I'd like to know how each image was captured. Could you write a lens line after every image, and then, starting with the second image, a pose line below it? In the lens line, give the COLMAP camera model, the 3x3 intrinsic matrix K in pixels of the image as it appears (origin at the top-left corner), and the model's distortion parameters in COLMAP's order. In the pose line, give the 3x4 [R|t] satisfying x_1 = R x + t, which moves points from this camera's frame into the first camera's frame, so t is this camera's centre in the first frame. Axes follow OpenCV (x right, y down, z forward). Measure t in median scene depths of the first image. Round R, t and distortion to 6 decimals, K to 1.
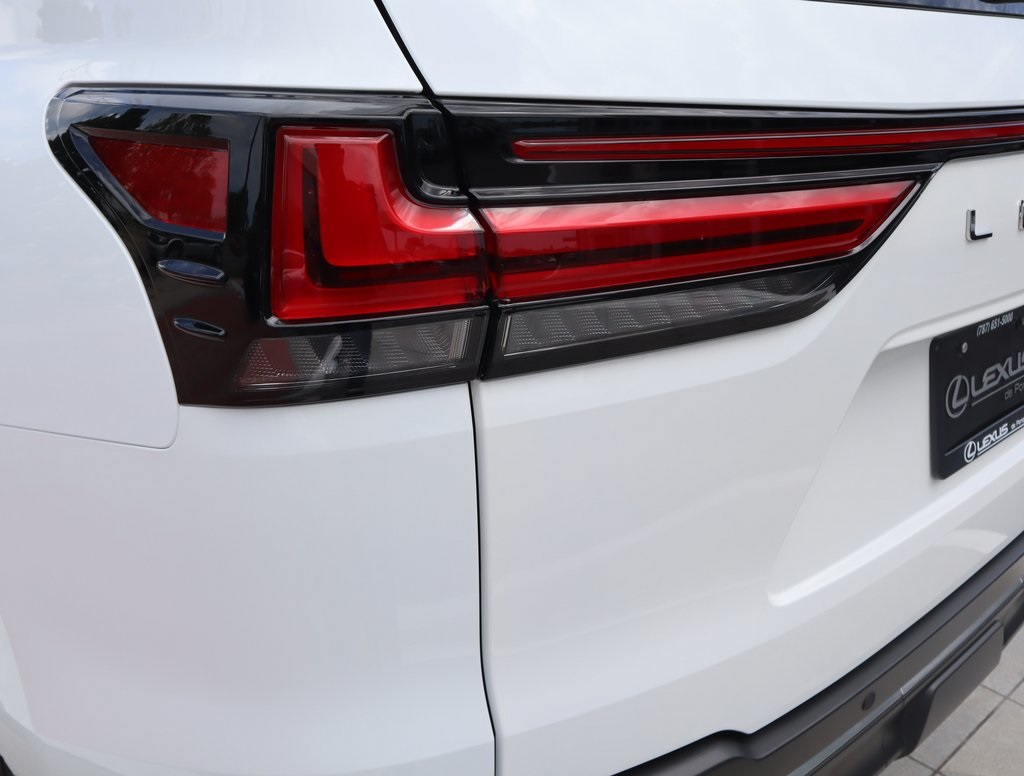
lens RADIAL K [[937.9, 0, 515.2], [0, 937.9, 392.3], [0, 0, 1]] dist [-0.086909, 0.089809]
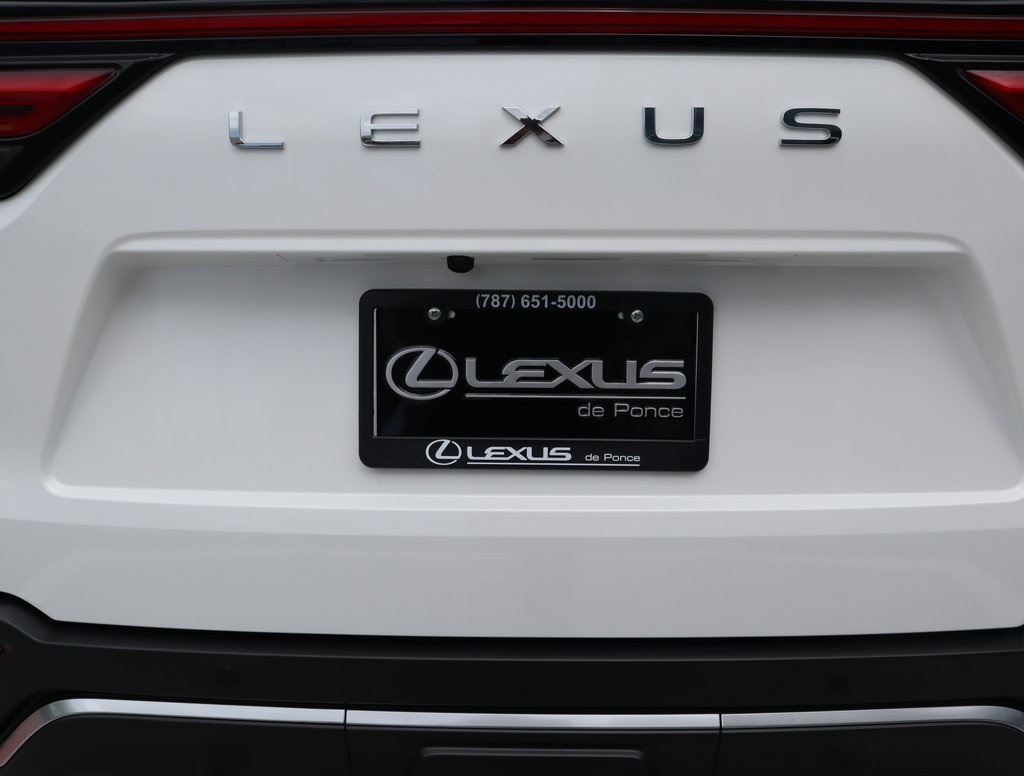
lens RADIAL K [[937.9, 0, 515.2], [0, 937.9, 392.3], [0, 0, 1]] dist [-0.086909, 0.089809]
pose [[0.726164, 0.190600, -0.660573, 1.253681], [-0.229435, 0.972906, 0.028503, -0.024932], [0.648109, 0.130861, 0.750220, 0.527124]]
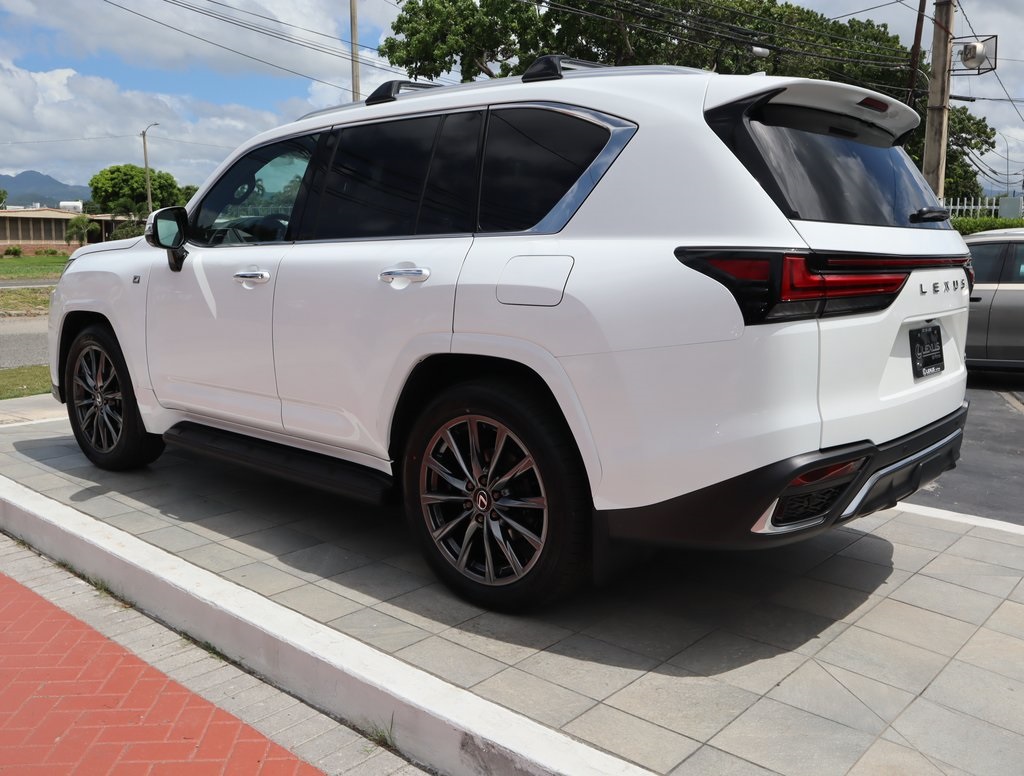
lens RADIAL K [[937.9, 0, 515.2], [0, 937.9, 392.3], [0, 0, 1]] dist [-0.086909, 0.089809]
pose [[0.992382, -0.019519, 0.121644, -1.331783], [0.041262, 0.983005, -0.178882, 0.701075], [-0.116085, 0.182538, 0.976322, -1.959999]]
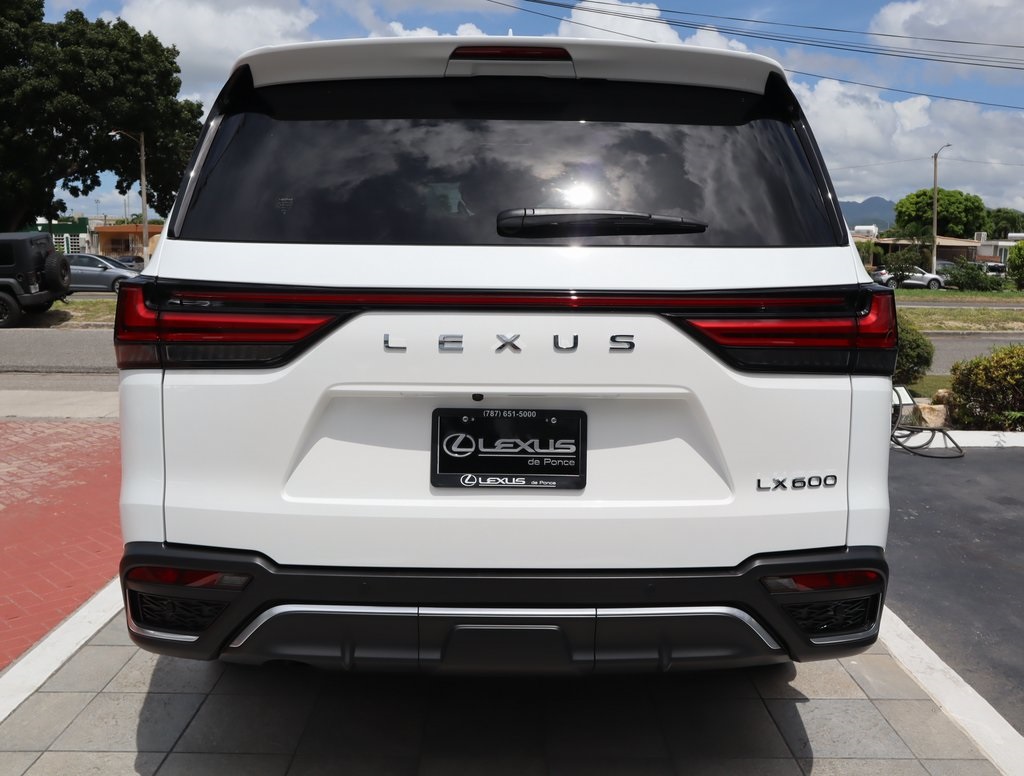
lens RADIAL K [[937.9, 0, 515.2], [0, 937.9, 392.3], [0, 0, 1]] dist [-0.086909, 0.089809]
pose [[0.748960, 0.098591, -0.655239, 2.039903], [-0.231179, 0.965612, -0.118954, 0.112703], [0.620979, 0.240570, 0.745997, -0.369511]]
